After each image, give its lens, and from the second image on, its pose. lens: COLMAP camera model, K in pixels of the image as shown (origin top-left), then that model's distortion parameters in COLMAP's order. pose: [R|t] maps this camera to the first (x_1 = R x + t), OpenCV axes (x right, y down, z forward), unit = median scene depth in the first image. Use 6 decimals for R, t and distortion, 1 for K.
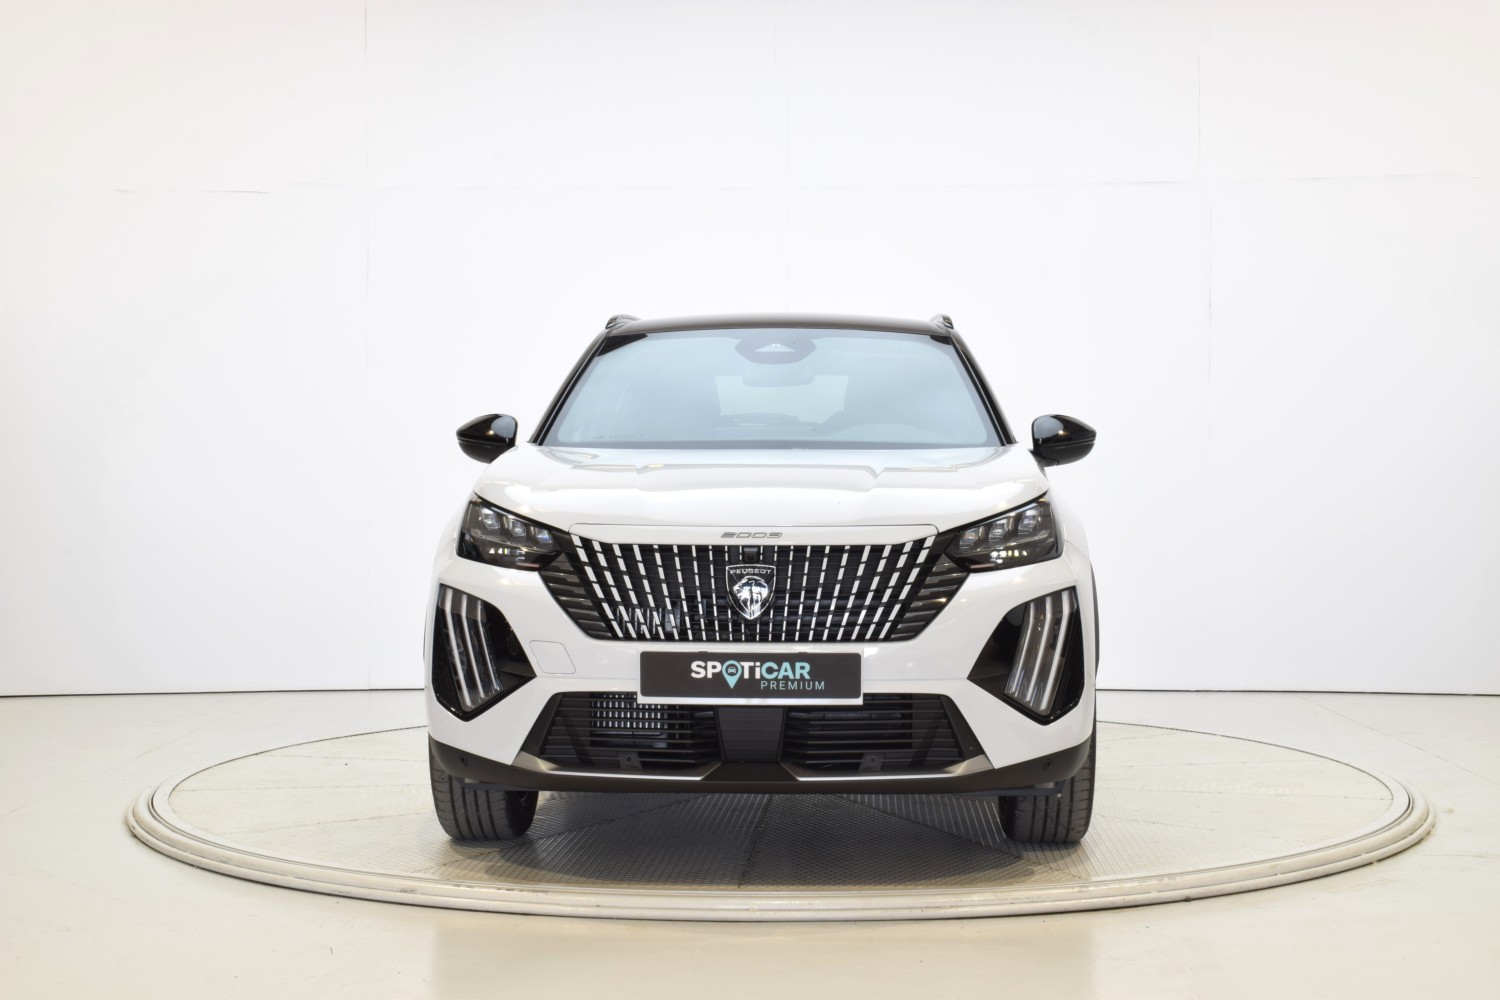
lens RADIAL K [[2206.2, 0, 750.2], [0, 2206.2, 500.9], [0, 0, 1]] dist [-0.072233, 0.000000]
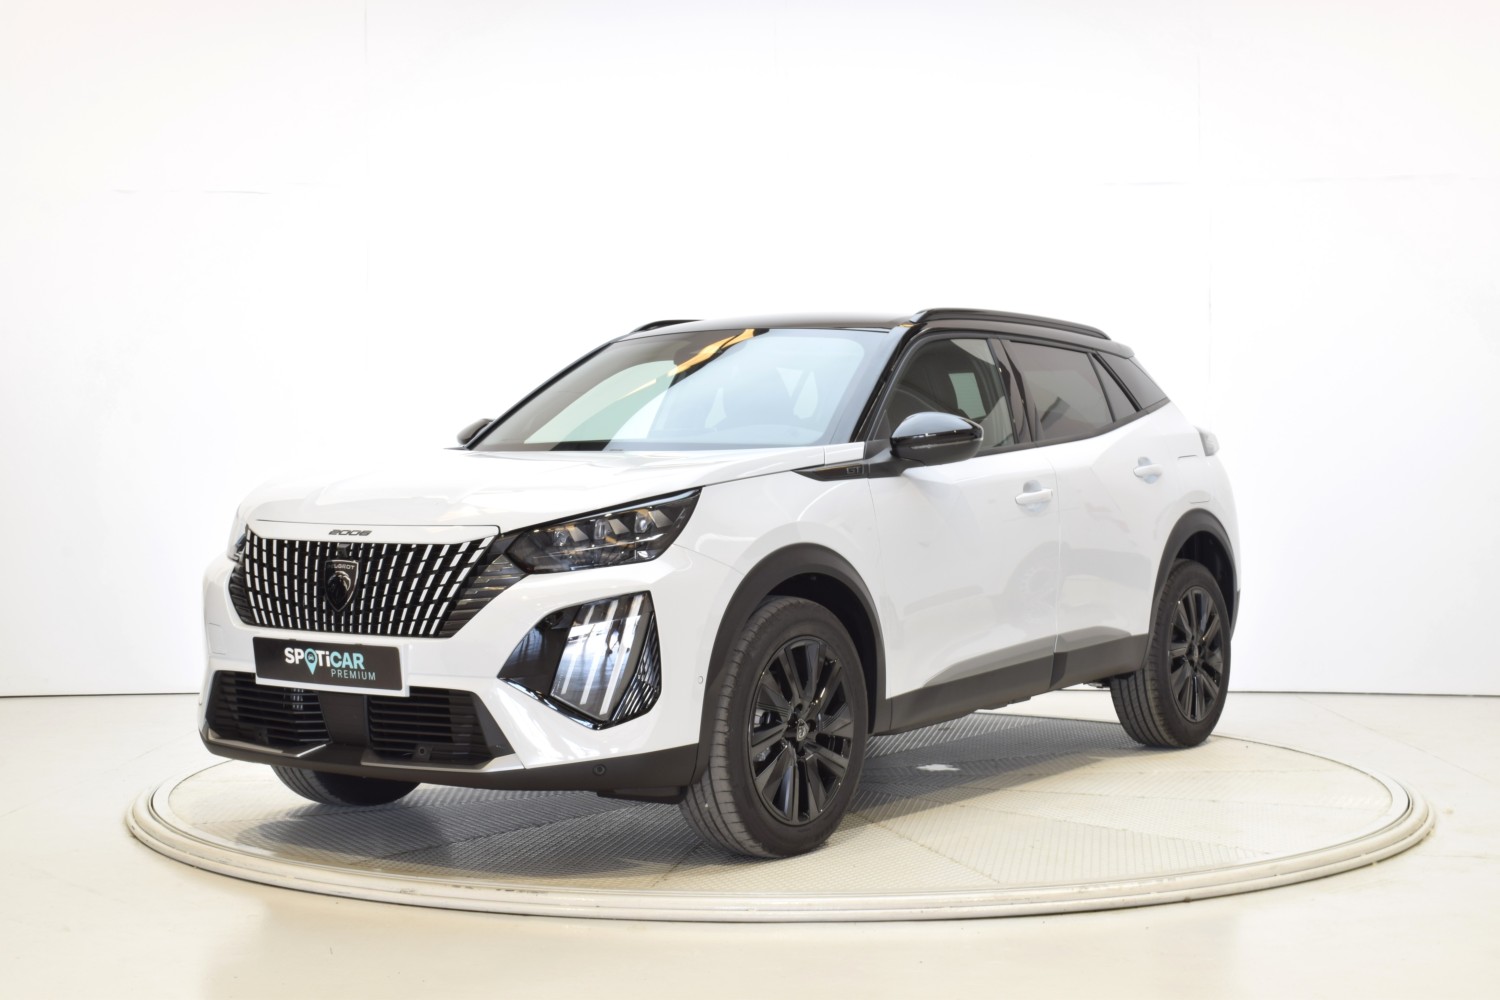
lens RADIAL K [[2206.2, 0, 747.2], [0, 2206.2, 497.7], [0, 0, 1]] dist [-0.072233, 0.000000]
pose [[0.833923, 0.007872, -0.551824, 0.751686], [-0.007753, 0.999967, 0.002547, -0.005697], [0.551826, 0.002154, 0.833957, 0.217662]]
